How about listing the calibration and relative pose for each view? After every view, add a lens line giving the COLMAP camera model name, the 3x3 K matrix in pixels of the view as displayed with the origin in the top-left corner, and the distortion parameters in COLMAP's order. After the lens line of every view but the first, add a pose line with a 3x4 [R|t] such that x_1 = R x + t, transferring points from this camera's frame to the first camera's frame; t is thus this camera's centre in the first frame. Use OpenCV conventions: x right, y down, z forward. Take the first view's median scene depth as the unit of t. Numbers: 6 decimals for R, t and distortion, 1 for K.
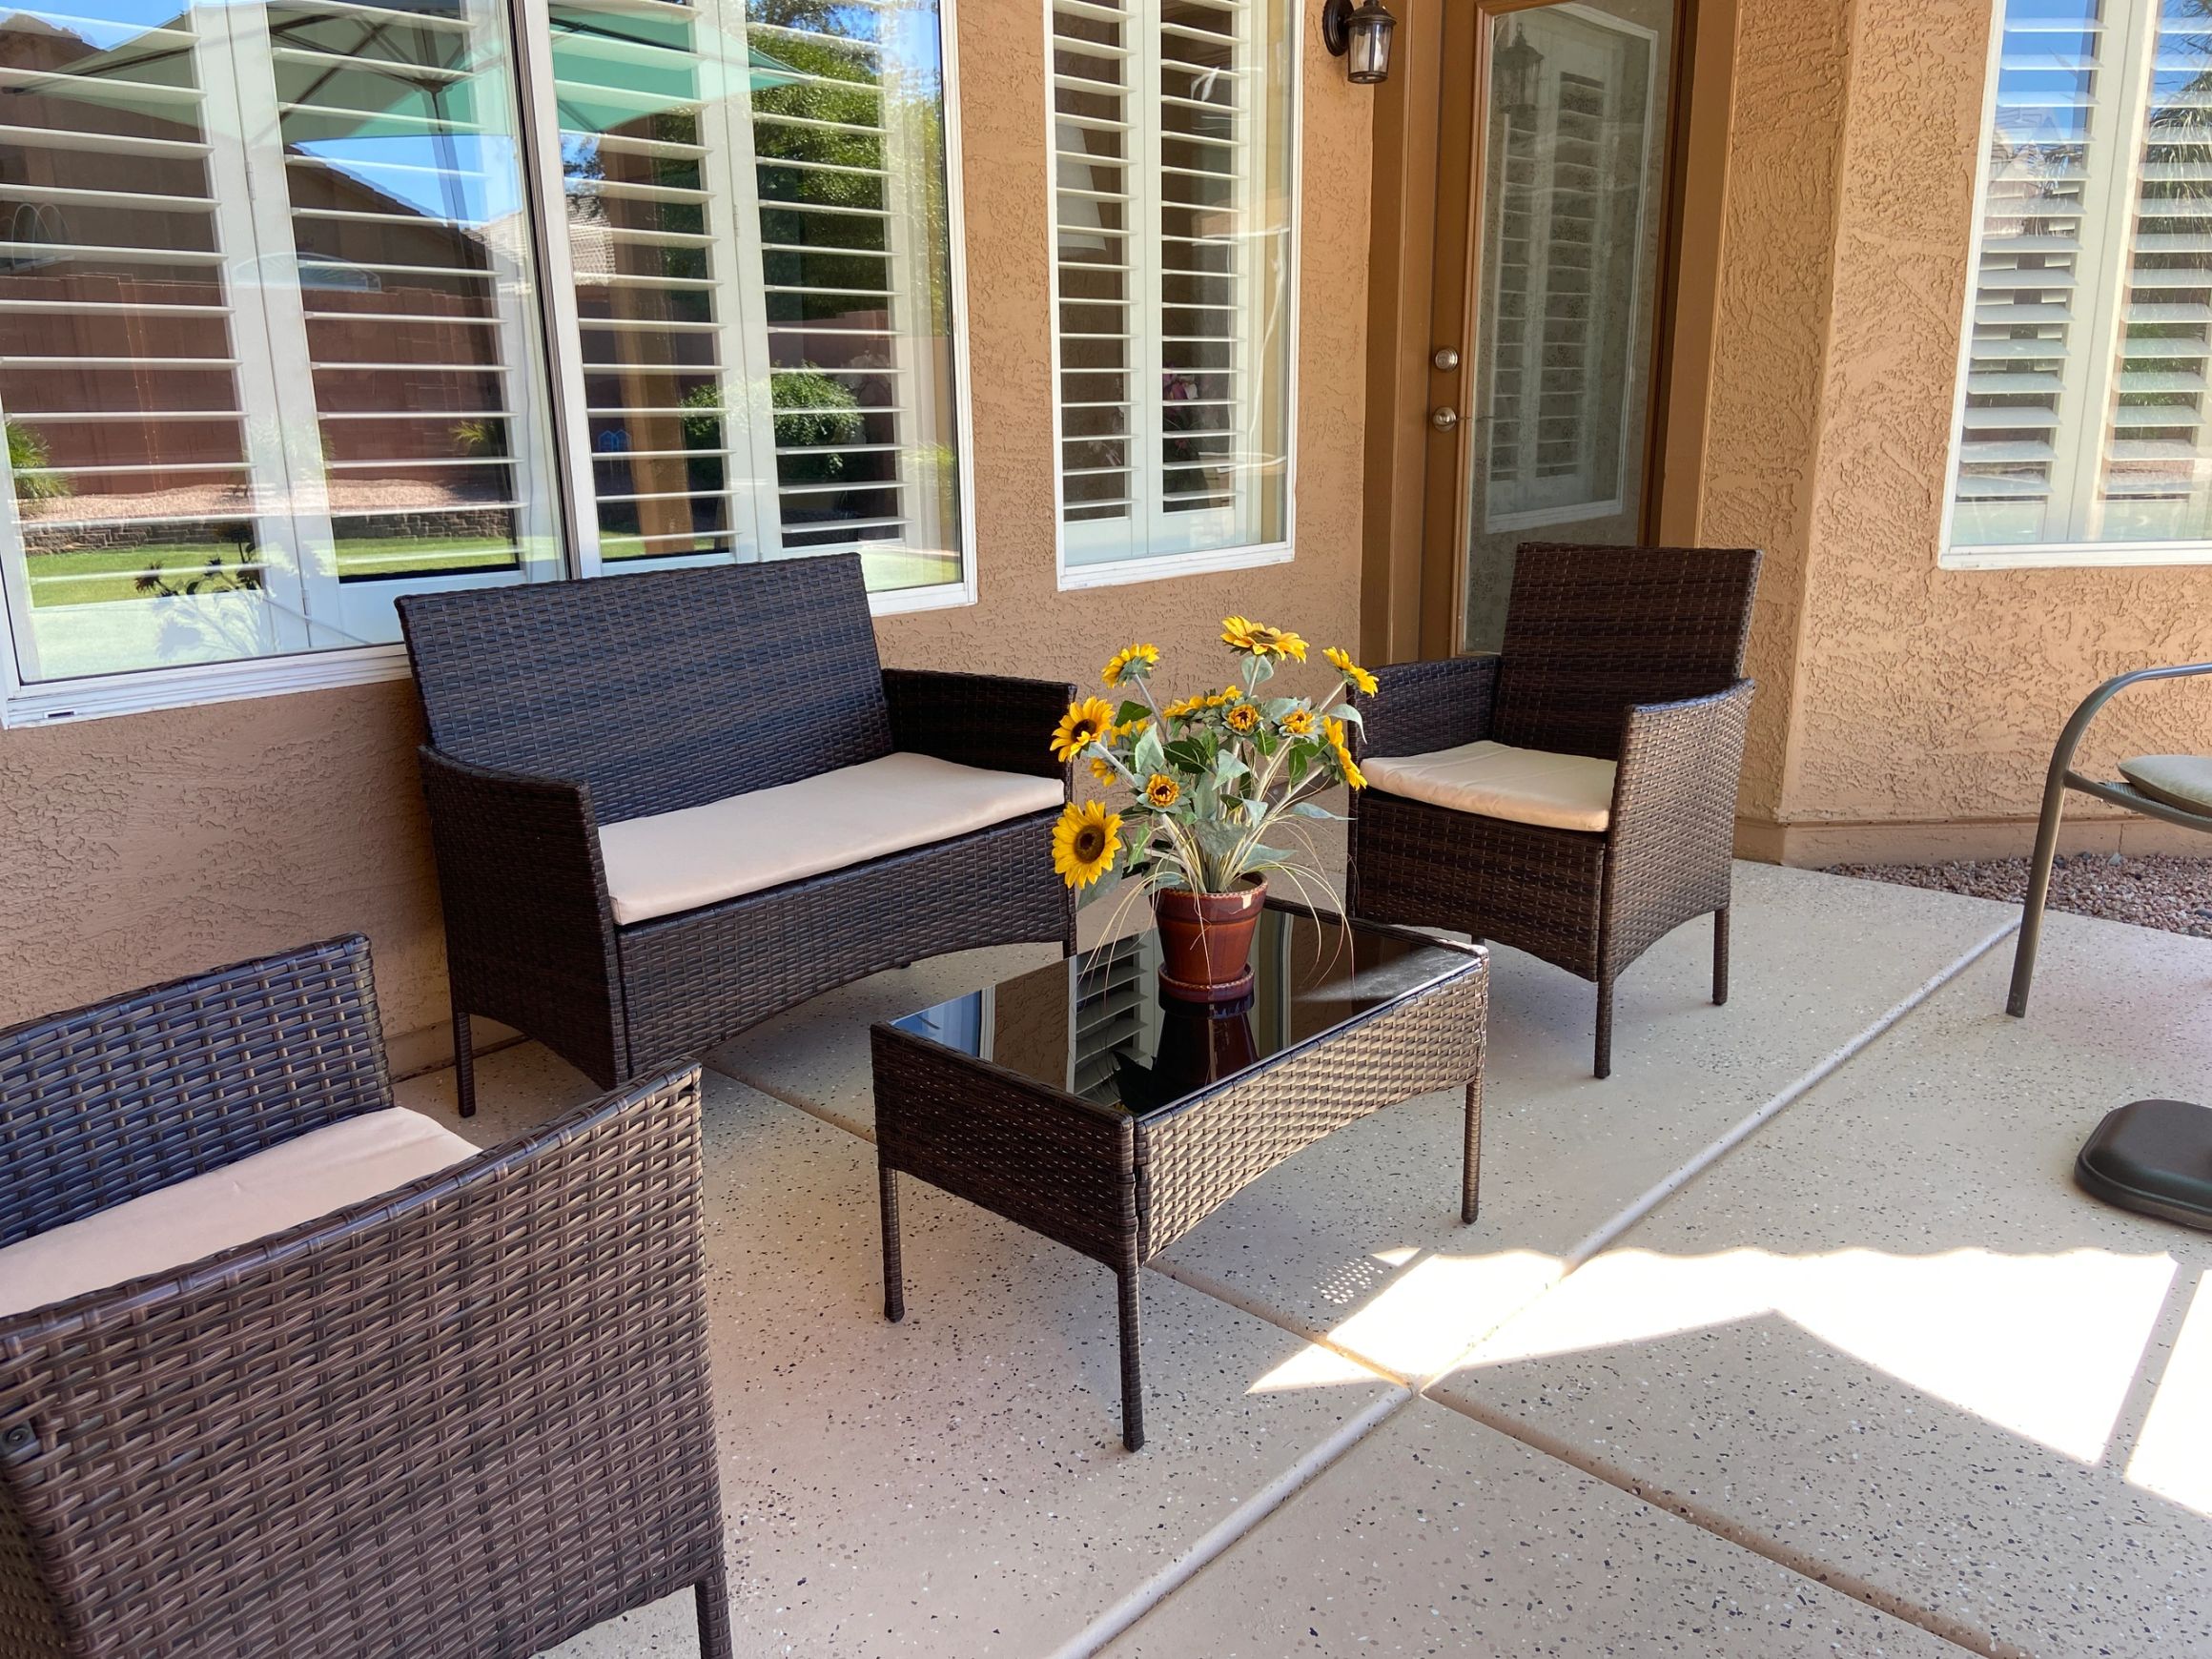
lens RADIAL K [[1647.0, 0, 1094.4], [0, 1647.0, 808.8], [0, 0, 1]] dist [0.130911, -0.167556]
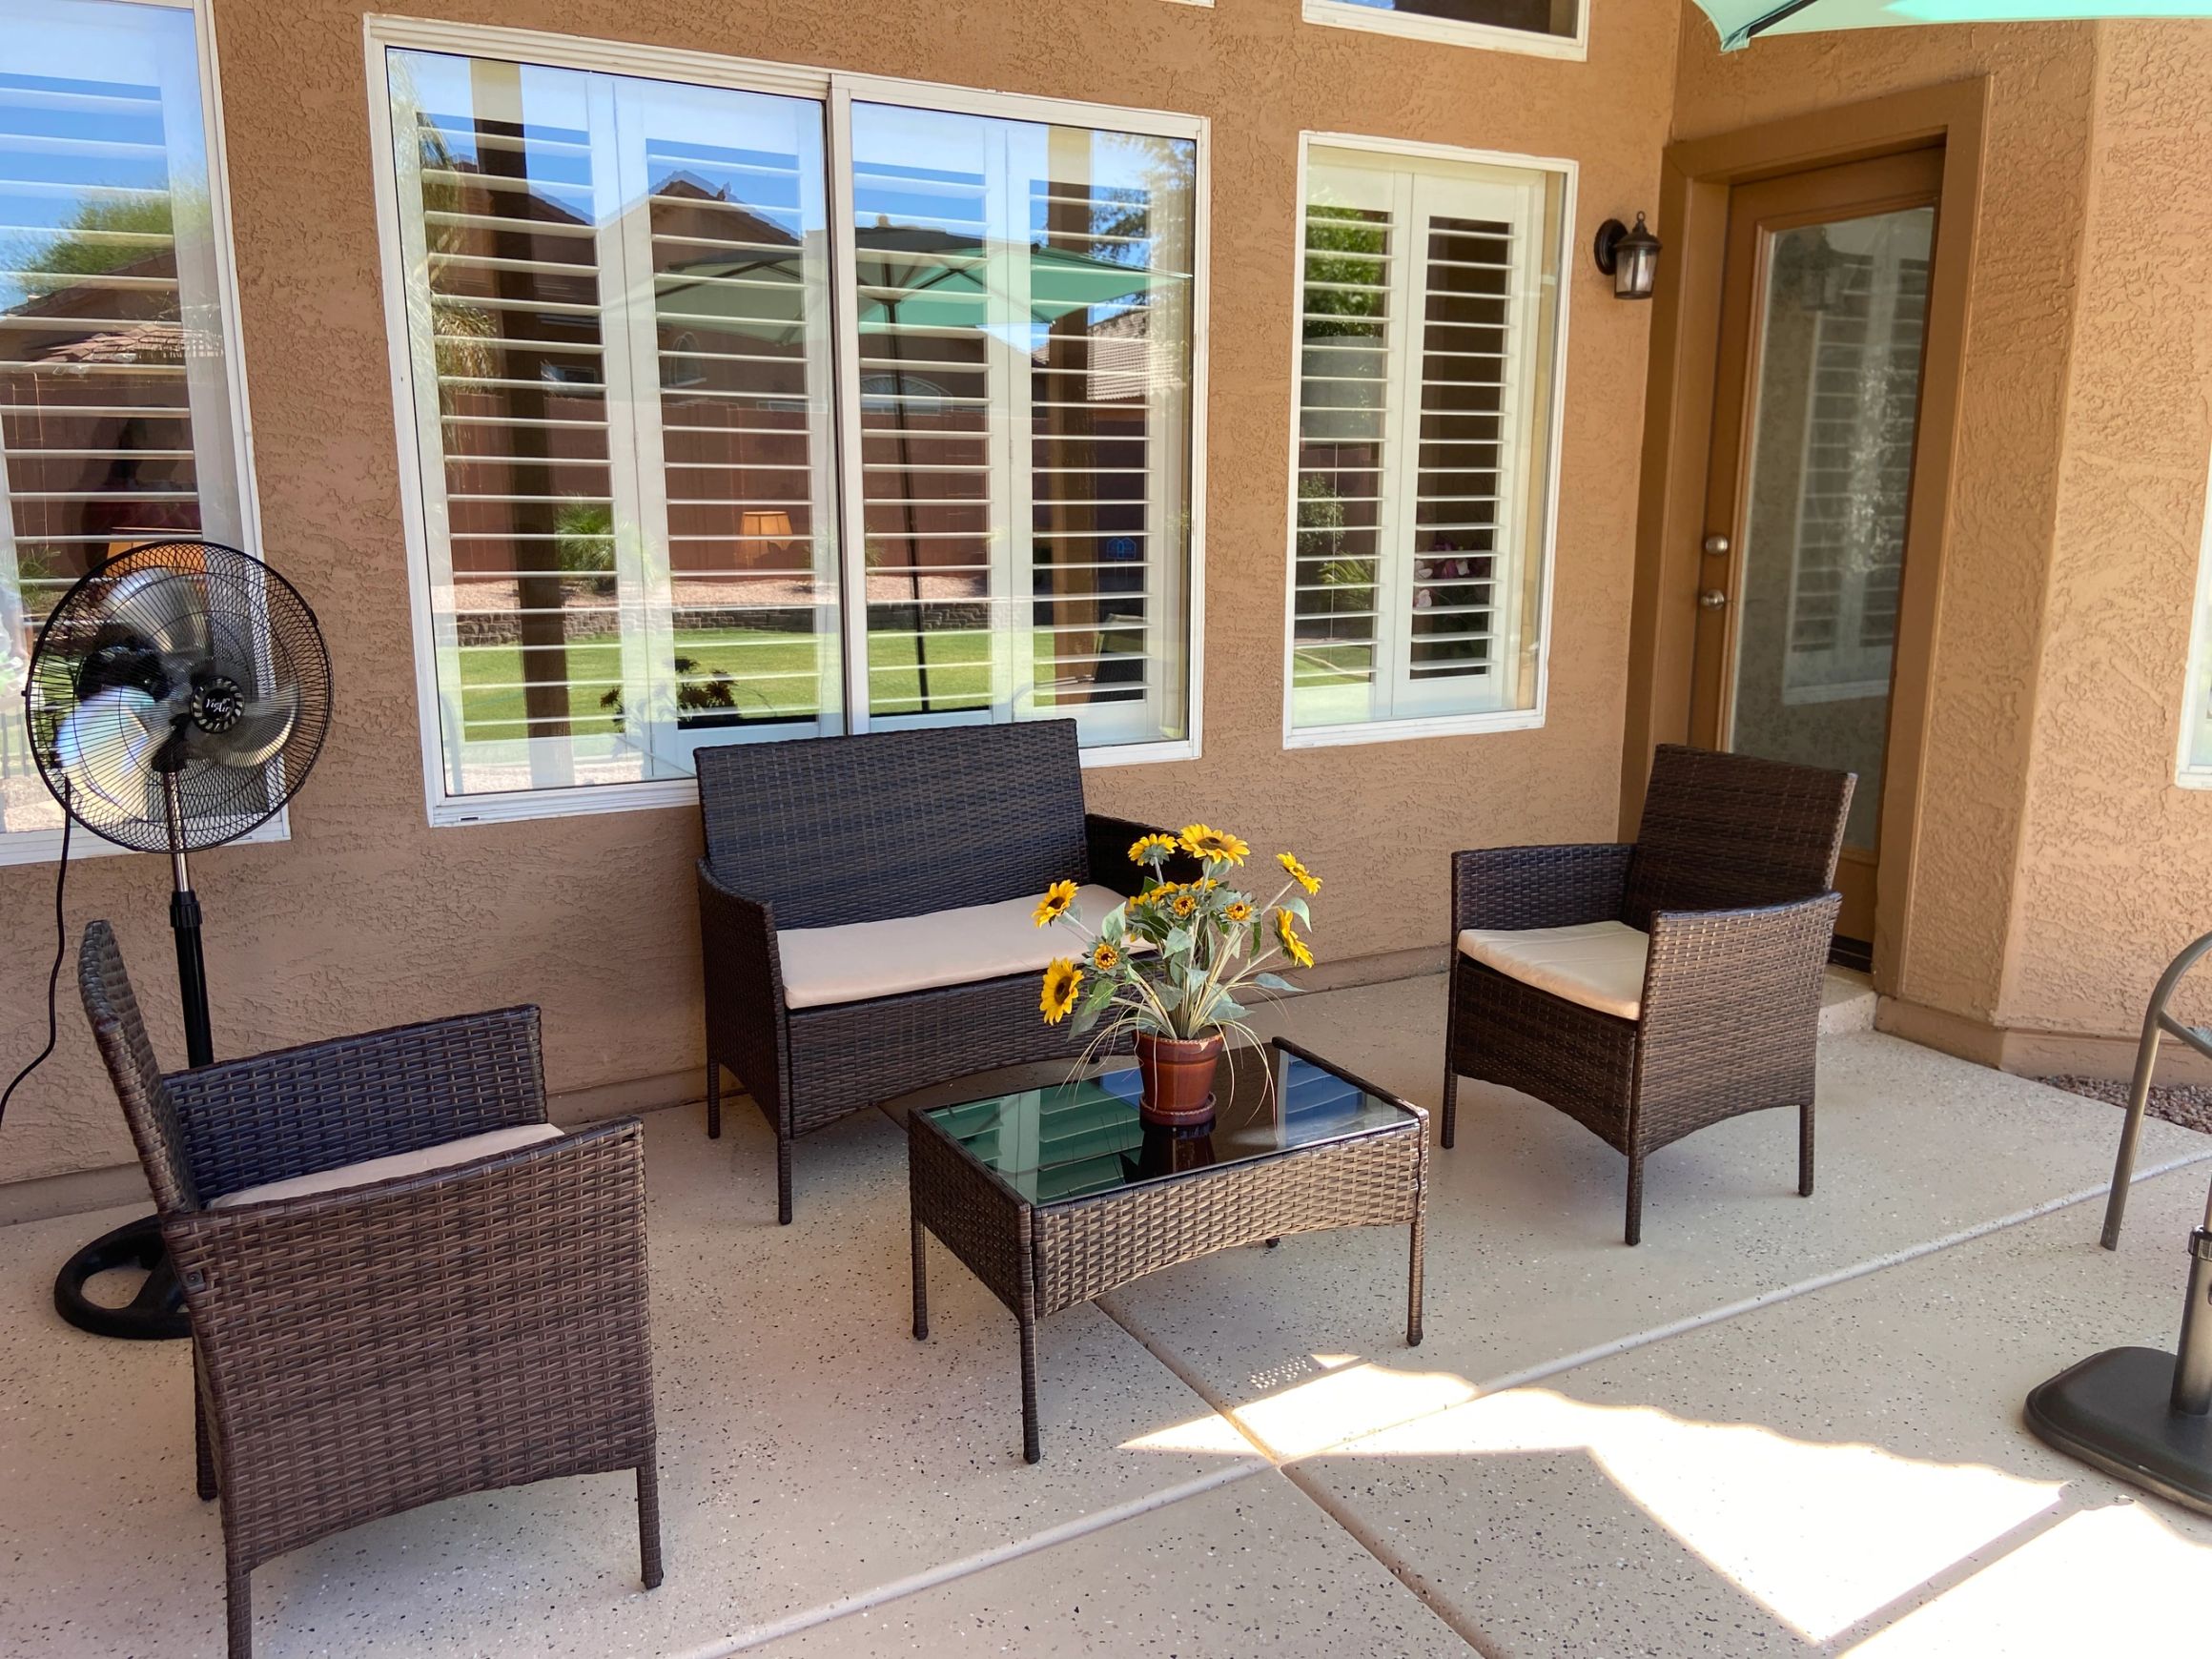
lens RADIAL K [[1648.6, 0, 1115.9], [0, 1648.6, 804.4], [0, 0, 1]] dist [0.126519, -0.161916]
pose [[0.952008, 0.075098, -0.296717, 0.261396], [-0.089947, 0.995270, -0.036694, -0.051382], [0.292558, 0.061622, 0.954260, -0.155087]]
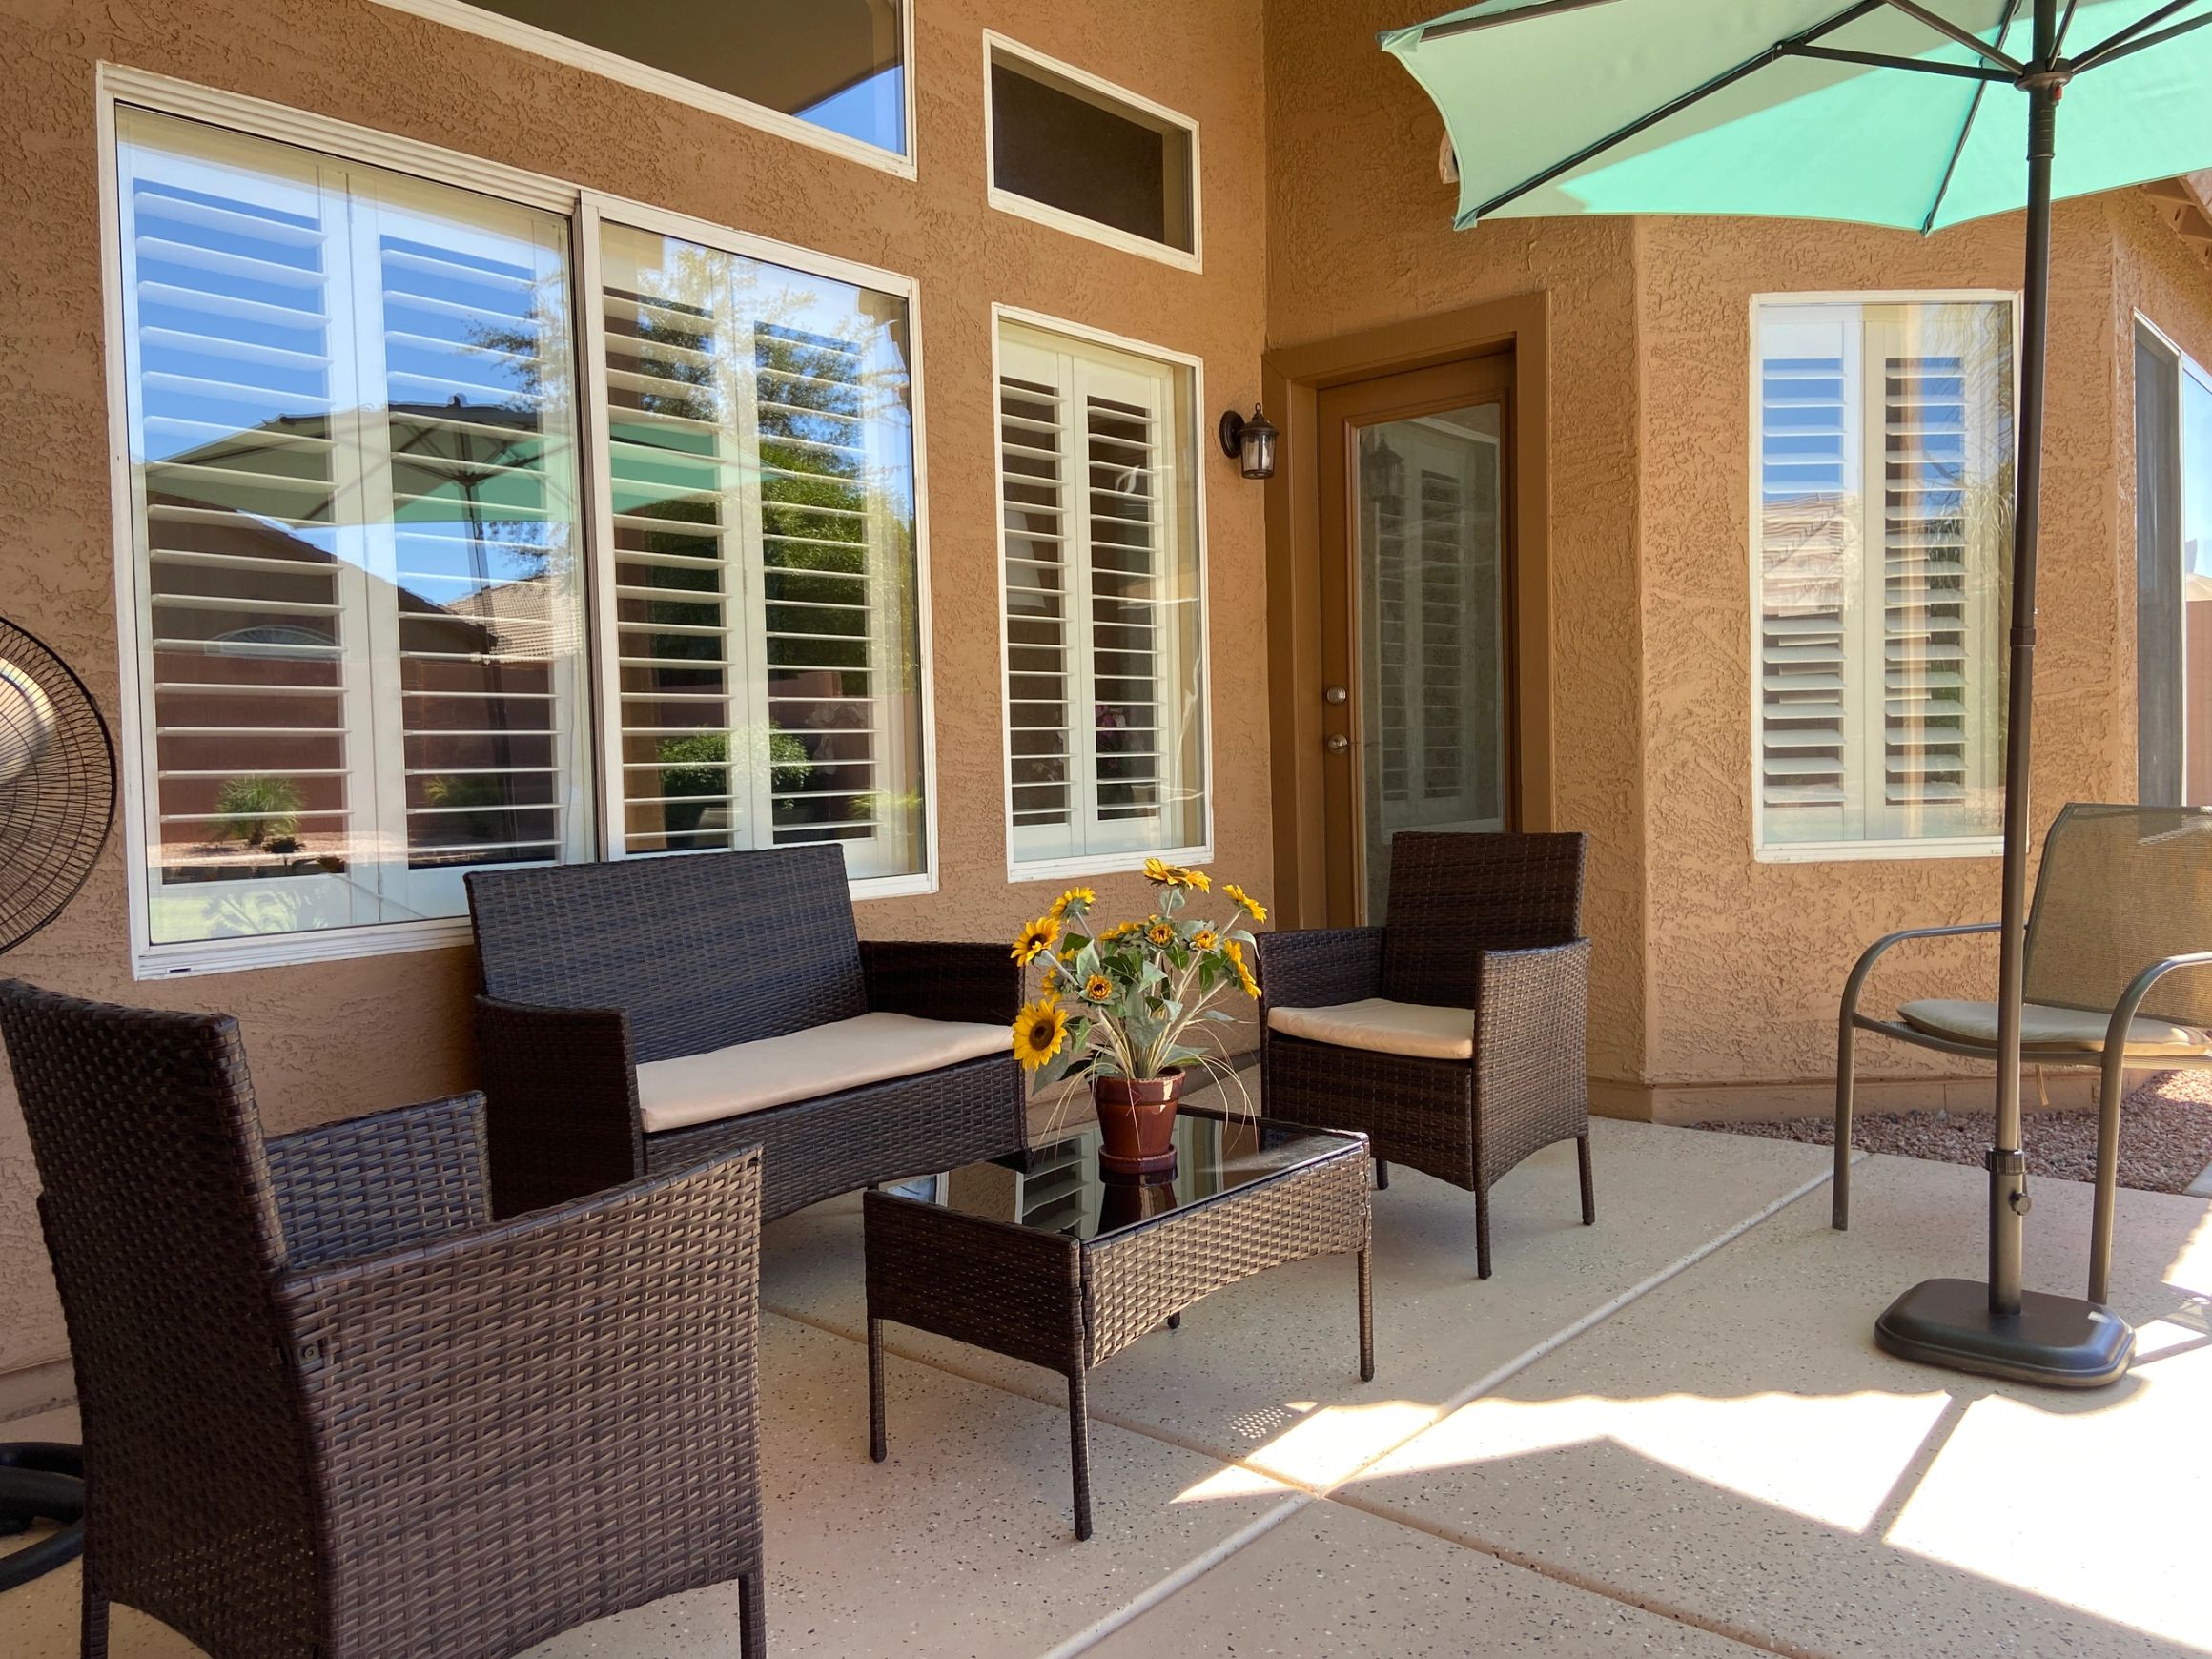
lens RADIAL K [[1647.0, 0, 1094.4], [0, 1647.0, 808.8], [0, 0, 1]] dist [0.130911, -0.167556]
pose [[0.999266, -0.009371, 0.037143, -0.005108], [0.016942, 0.977743, -0.209121, 0.073914], [-0.034357, 0.209597, 0.977184, -0.171719]]
